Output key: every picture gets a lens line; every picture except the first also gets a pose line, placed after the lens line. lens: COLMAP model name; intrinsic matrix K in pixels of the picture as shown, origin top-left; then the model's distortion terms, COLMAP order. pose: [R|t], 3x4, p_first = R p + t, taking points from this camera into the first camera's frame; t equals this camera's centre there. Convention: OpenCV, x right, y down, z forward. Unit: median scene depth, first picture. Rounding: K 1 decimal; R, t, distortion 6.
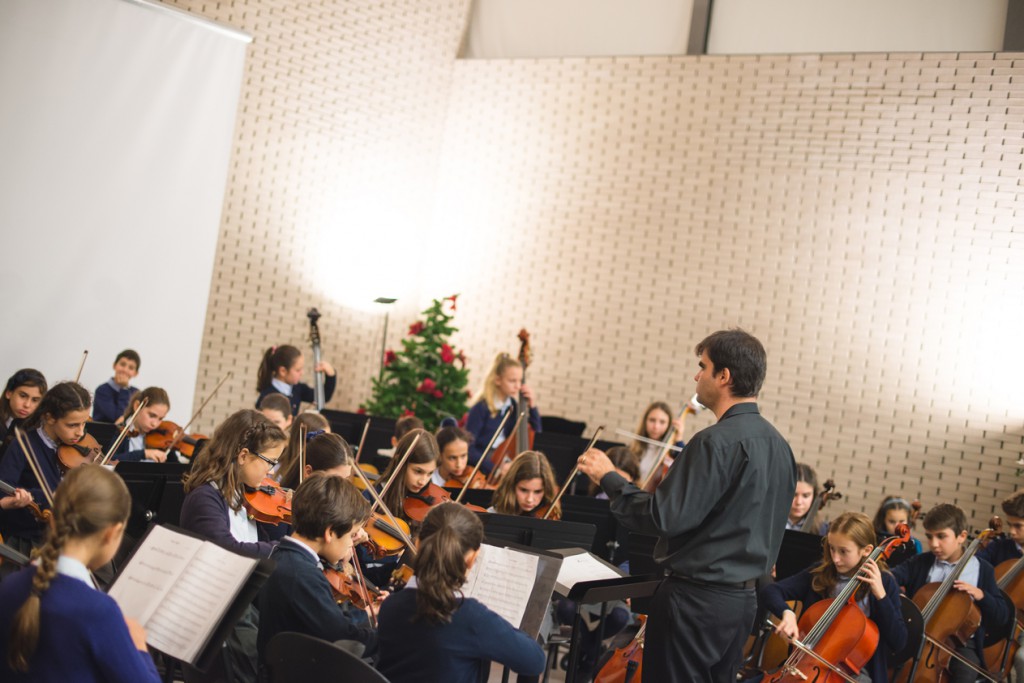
lens RADIAL K [[1487.2, 0, 512.0], [0, 1487.2, 341.5], [0, 0, 1]] dist [-0.154380, 0.182258]
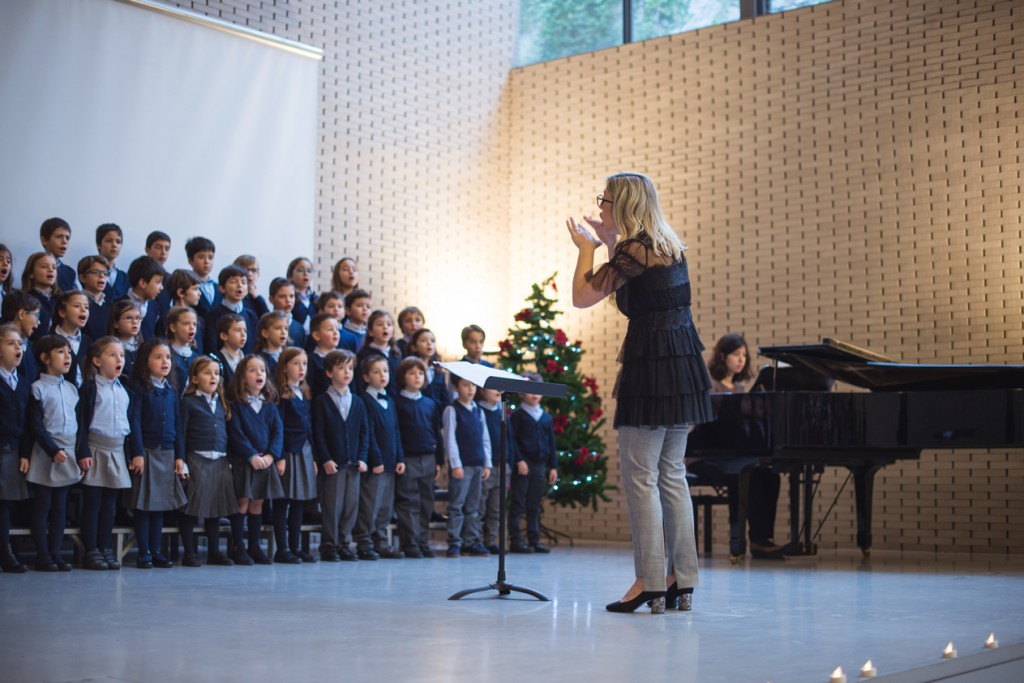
lens RADIAL K [[1487.2, 0, 512.0], [0, 1487.2, 341.5], [0, 0, 1]] dist [-0.154380, 0.182258]
pose [[0.990897, -0.133985, -0.013047, -0.056728], [0.132504, 0.987851, -0.081193, 0.089850], [0.023767, 0.078725, 0.996613, -0.008188]]
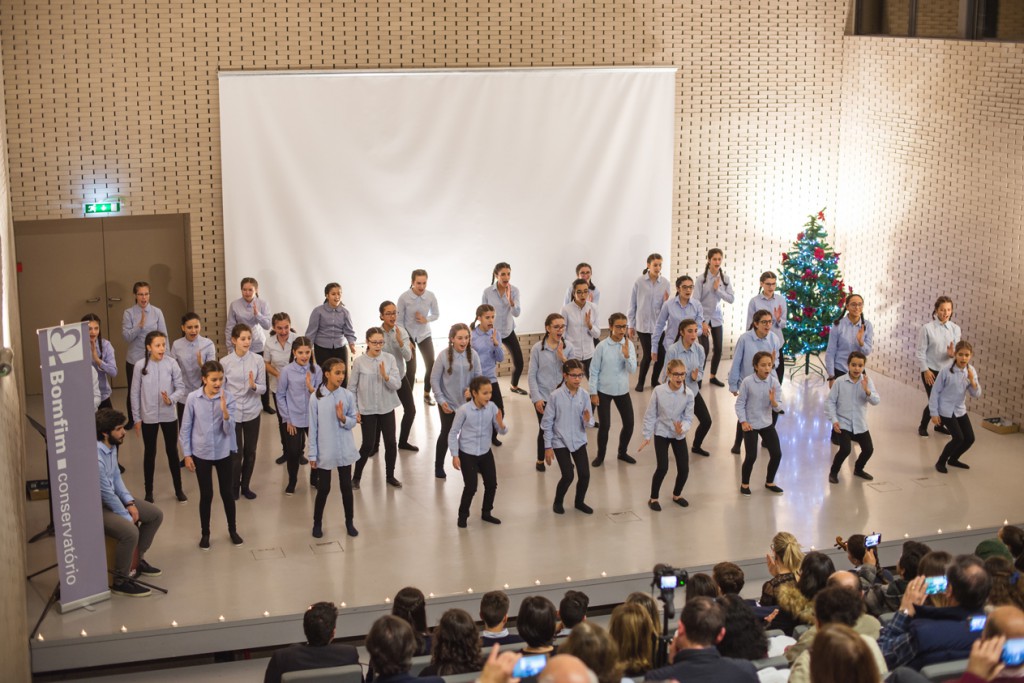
lens RADIAL K [[1487.2, 0, 512.0], [0, 1487.2, 341.5], [0, 0, 1]] dist [-0.154380, 0.182258]
pose [[0.823720, -0.015153, -0.566795, 0.577205], [0.122395, 0.980827, 0.151653, -0.174688], [0.553629, -0.194292, 0.809781, -0.471485]]
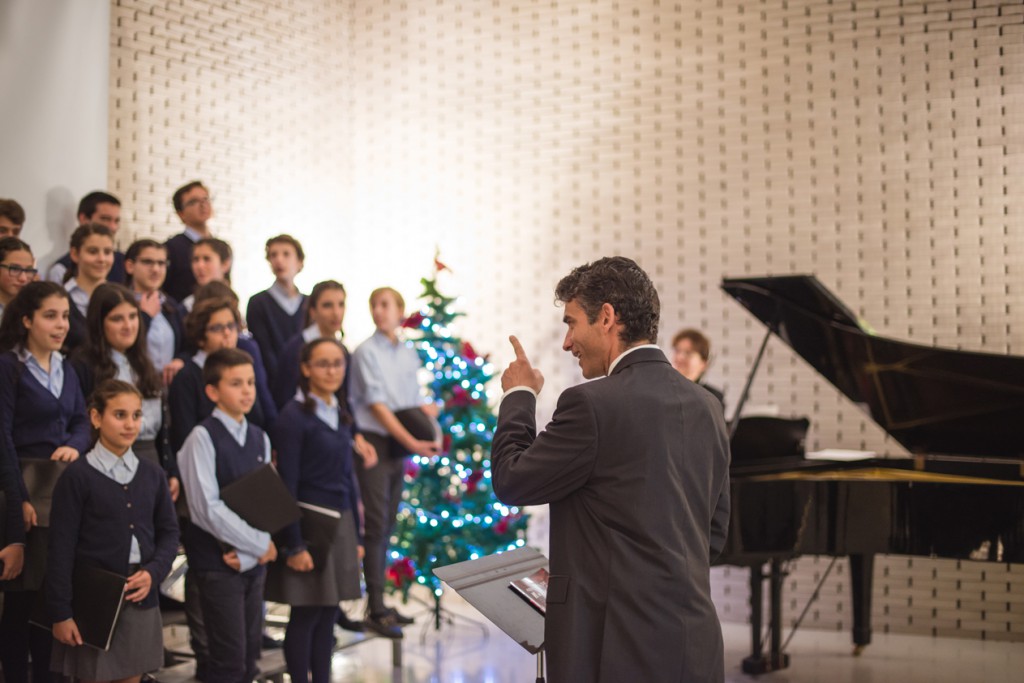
lens RADIAL K [[1487.2, 0, 512.0], [0, 1487.2, 341.5], [0, 0, 1]] dist [-0.154380, 0.182258]
pose [[0.966308, -0.150508, 0.208799, -0.164106], [0.145486, 0.988580, 0.039294, -0.019637], [-0.212328, -0.007593, 0.977169, 0.288967]]
